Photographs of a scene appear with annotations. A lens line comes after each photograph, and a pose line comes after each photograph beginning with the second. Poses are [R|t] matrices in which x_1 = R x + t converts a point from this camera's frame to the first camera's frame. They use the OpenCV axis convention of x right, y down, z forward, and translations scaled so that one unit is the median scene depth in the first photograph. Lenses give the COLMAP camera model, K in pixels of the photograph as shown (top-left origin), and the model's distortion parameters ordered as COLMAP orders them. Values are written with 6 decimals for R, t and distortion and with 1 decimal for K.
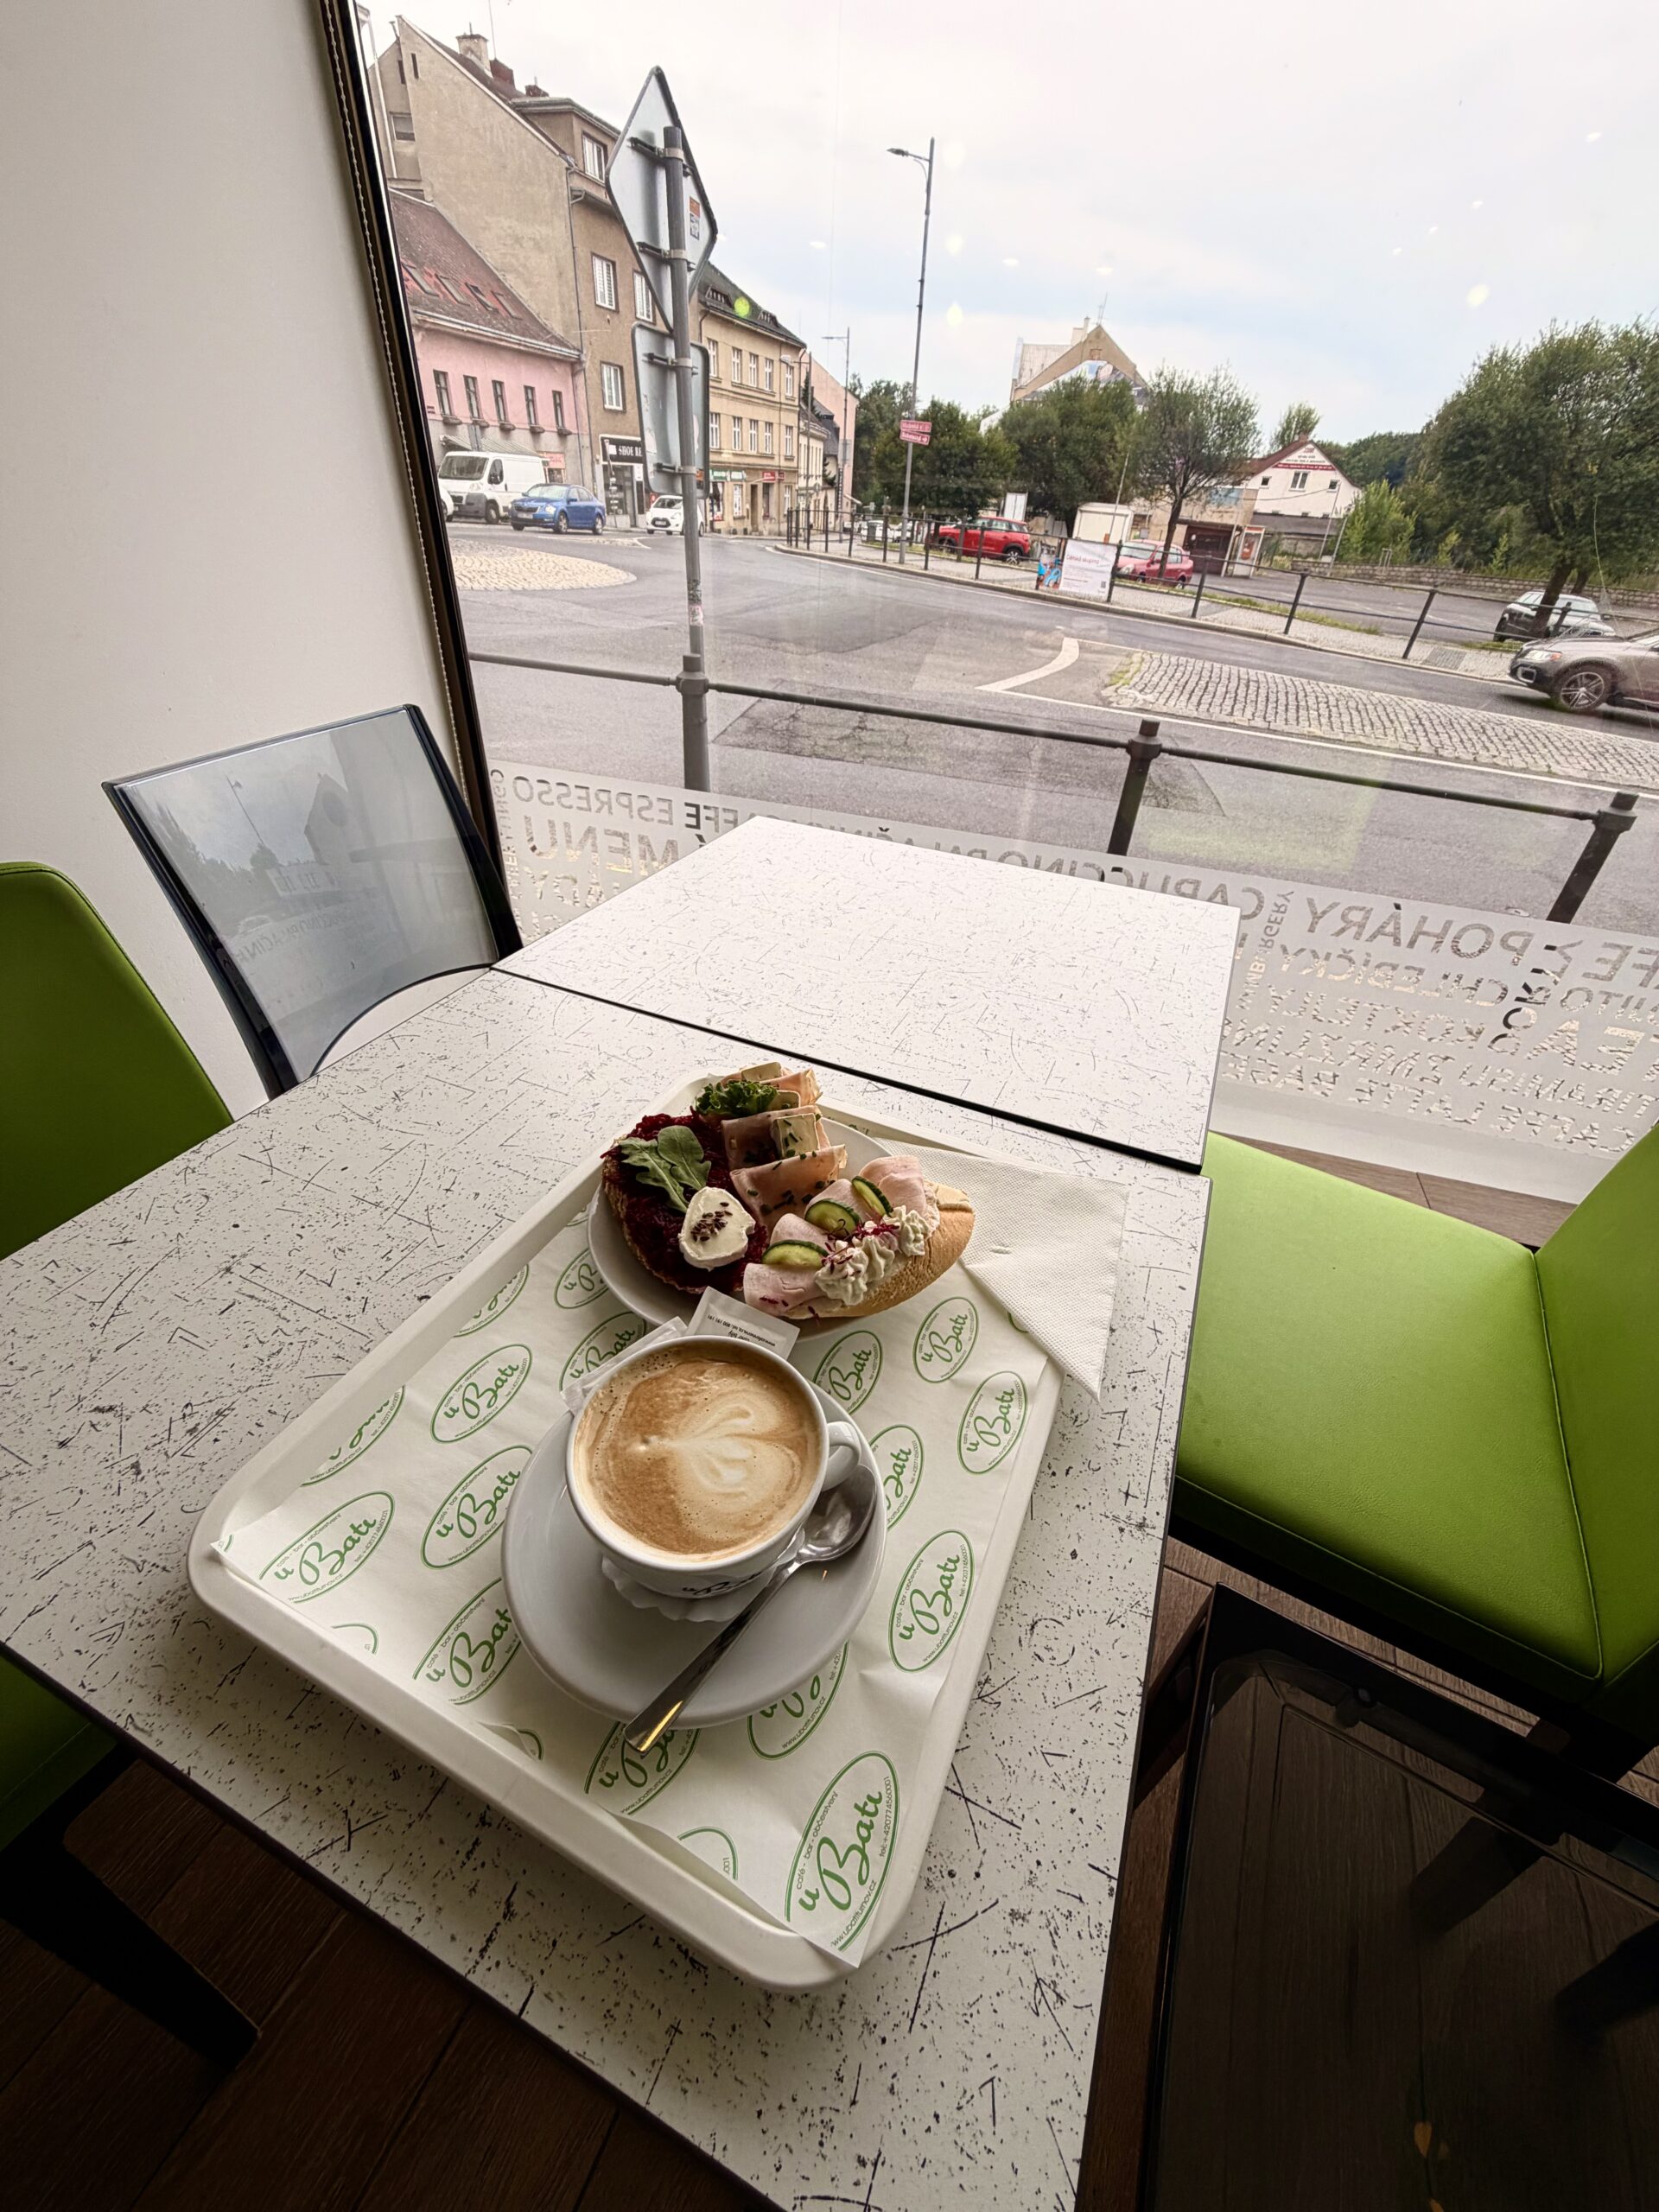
lens RADIAL K [[886.0, 0, 834.8], [0, 886.0, 1104.4], [0, 0, 1]] dist [-0.001225, 0.000455]
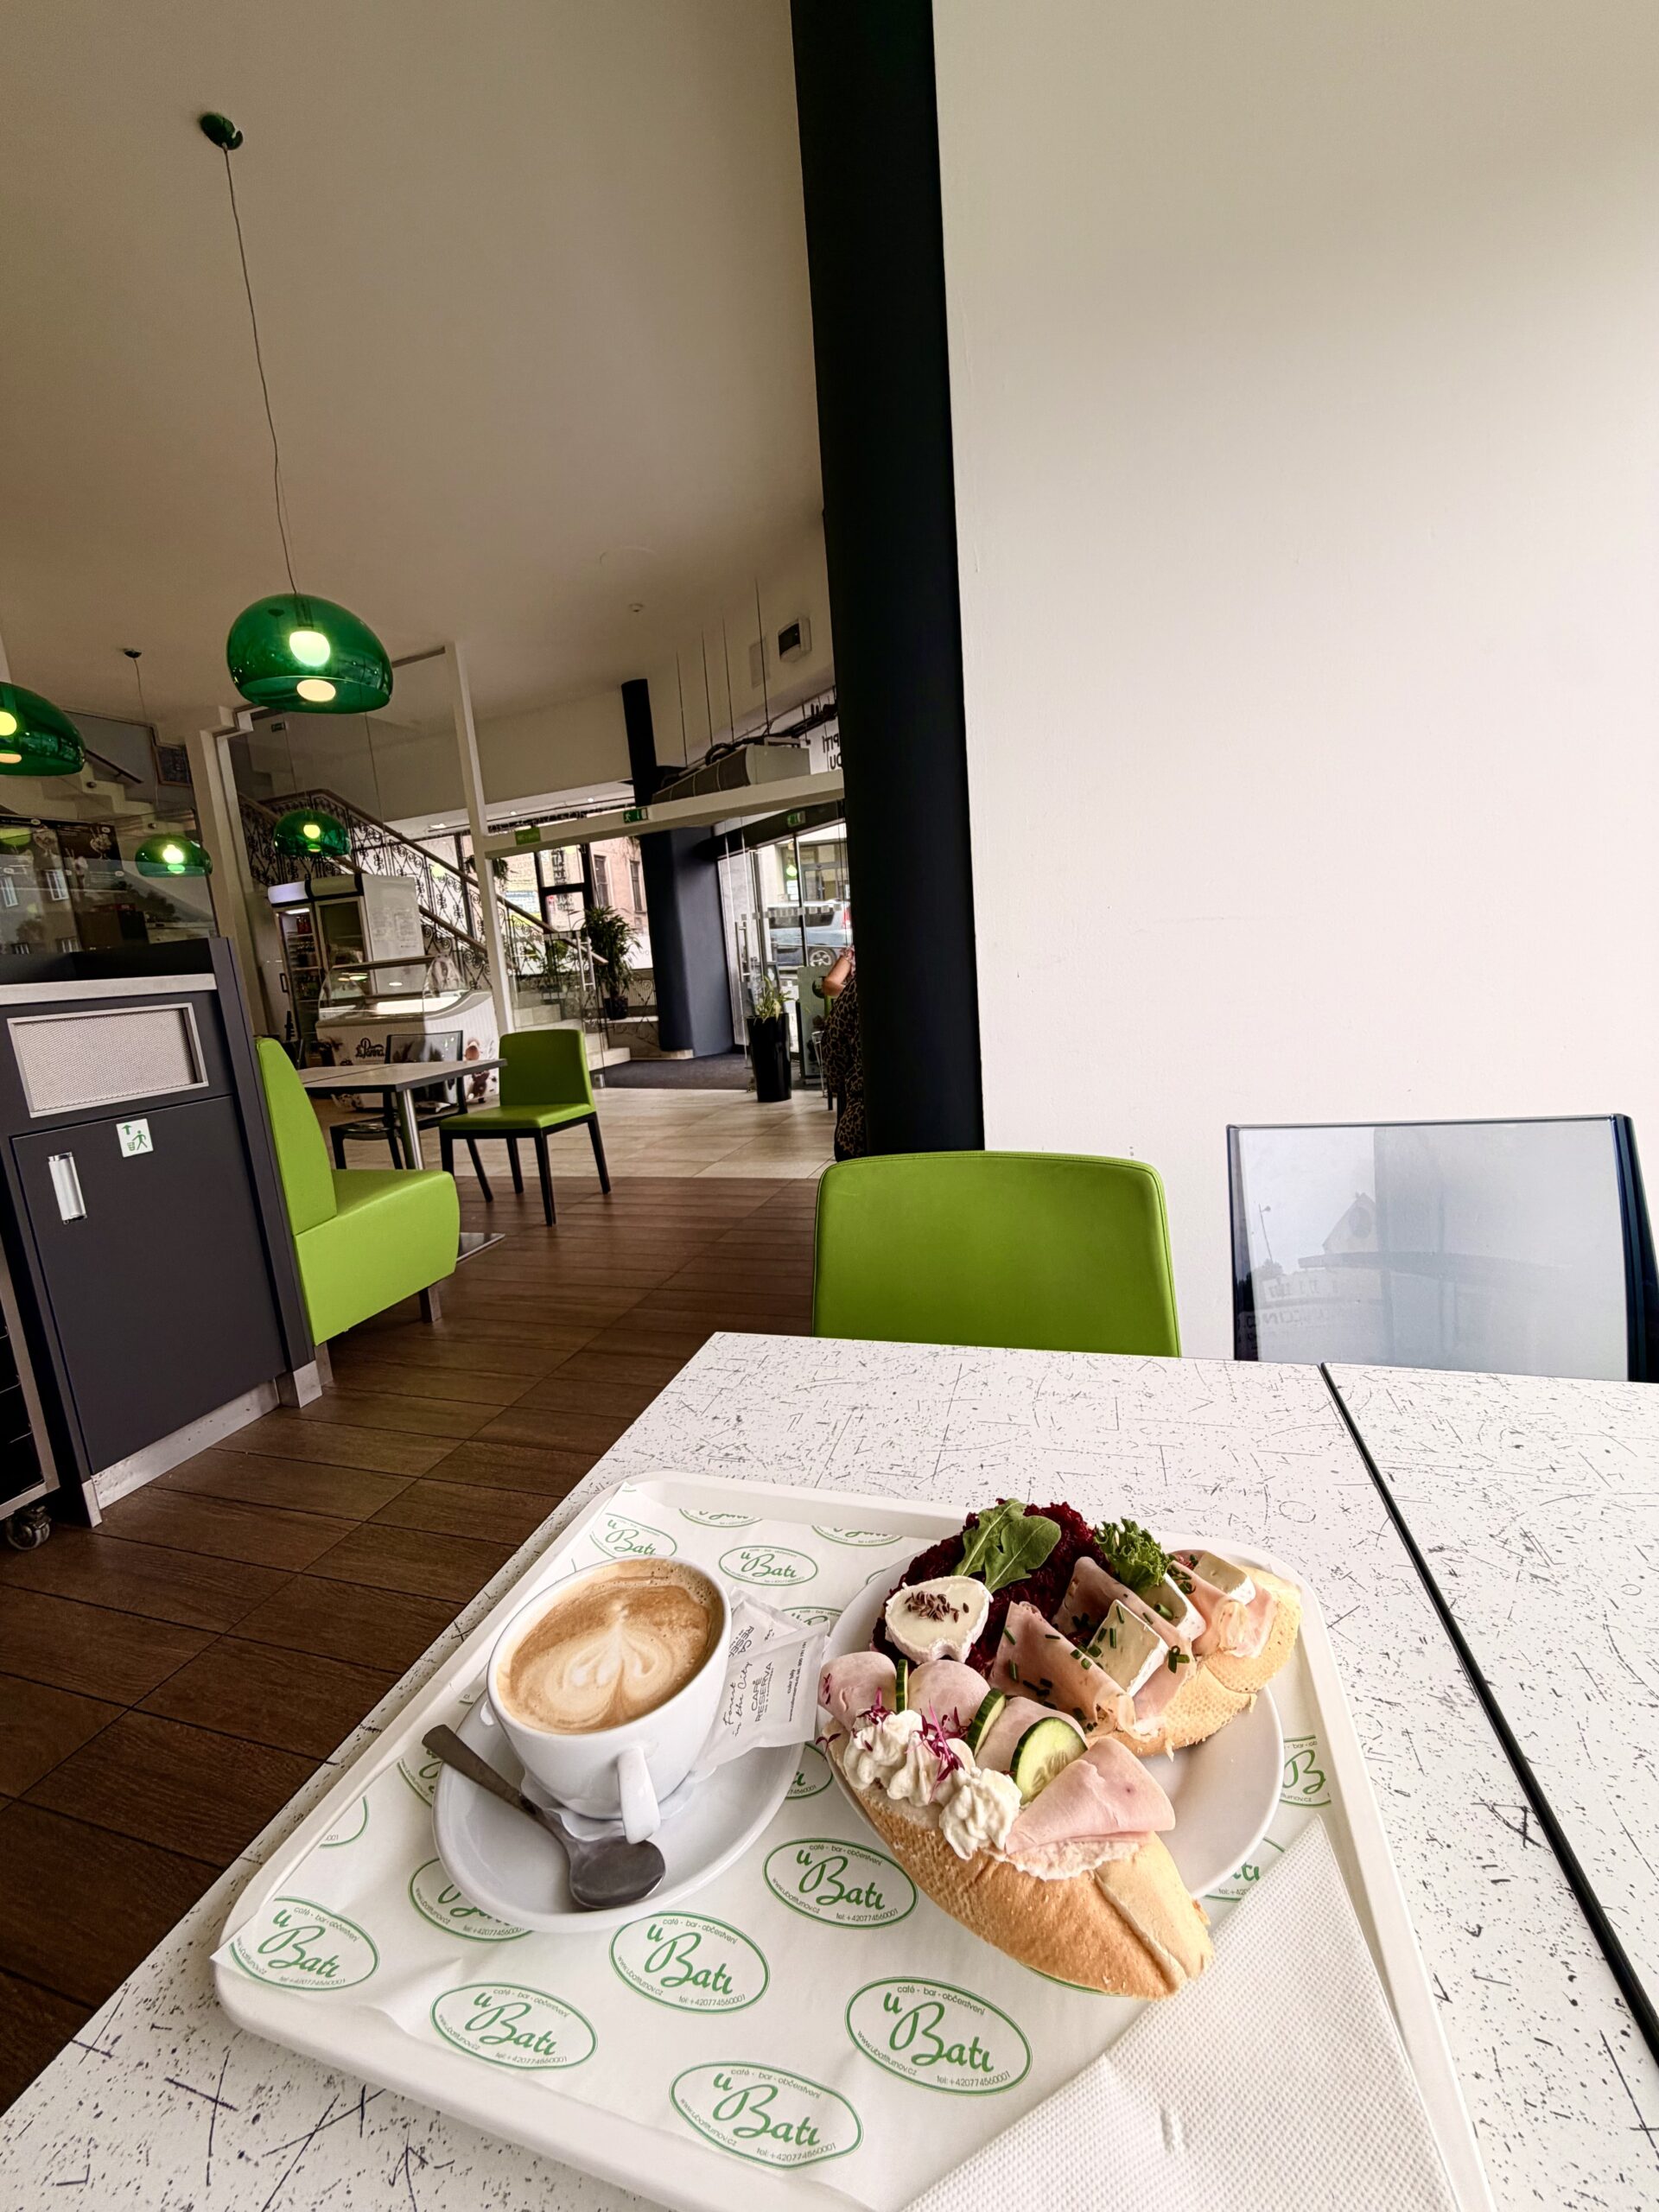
lens RADIAL K [[886.0, 0, 832.9], [0, 886.0, 1102.0], [0, 0, 1]] dist [-0.001225, 0.000455]
pose [[0.110624, 0.115433, -0.987136, 0.107097], [-0.508282, 0.860085, 0.043615, -0.046065], [0.854056, 0.496919, 0.153819, 0.087936]]
